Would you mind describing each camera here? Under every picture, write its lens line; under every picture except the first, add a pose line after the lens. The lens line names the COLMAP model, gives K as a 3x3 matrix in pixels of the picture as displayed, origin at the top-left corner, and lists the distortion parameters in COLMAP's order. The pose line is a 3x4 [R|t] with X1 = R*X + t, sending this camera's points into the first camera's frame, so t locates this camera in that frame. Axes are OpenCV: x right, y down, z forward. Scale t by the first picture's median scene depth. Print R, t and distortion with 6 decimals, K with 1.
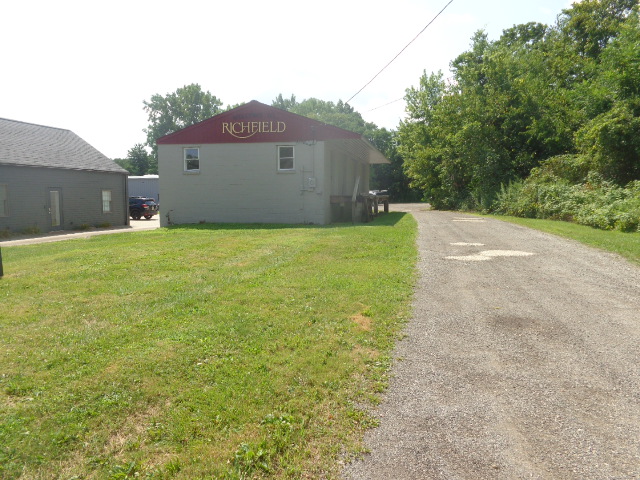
lens RADIAL K [[486.4, 0, 322.2], [0, 486.4, 243.7], [0, 0, 1]] dist [-0.002500, 0.014505]
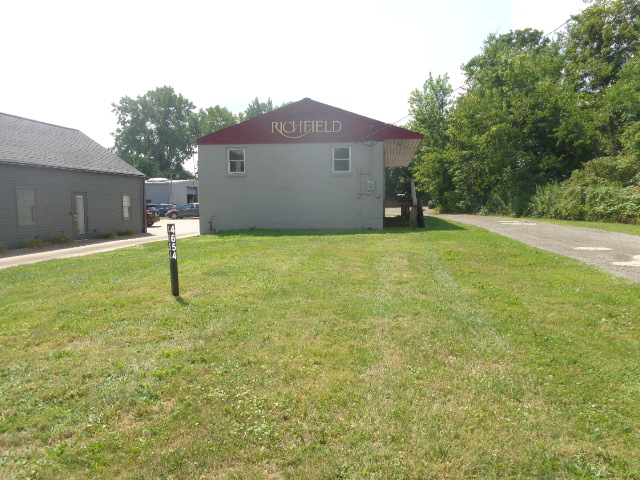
lens RADIAL K [[486.4, 0, 321.1], [0, 486.4, 242.5], [0, 0, 1]] dist [-0.002500, 0.014505]
pose [[0.996573, -0.013316, 0.081637, -0.171741], [0.014388, 0.999818, -0.012558, -0.003678], [-0.081454, 0.013689, 0.996583, 0.058584]]
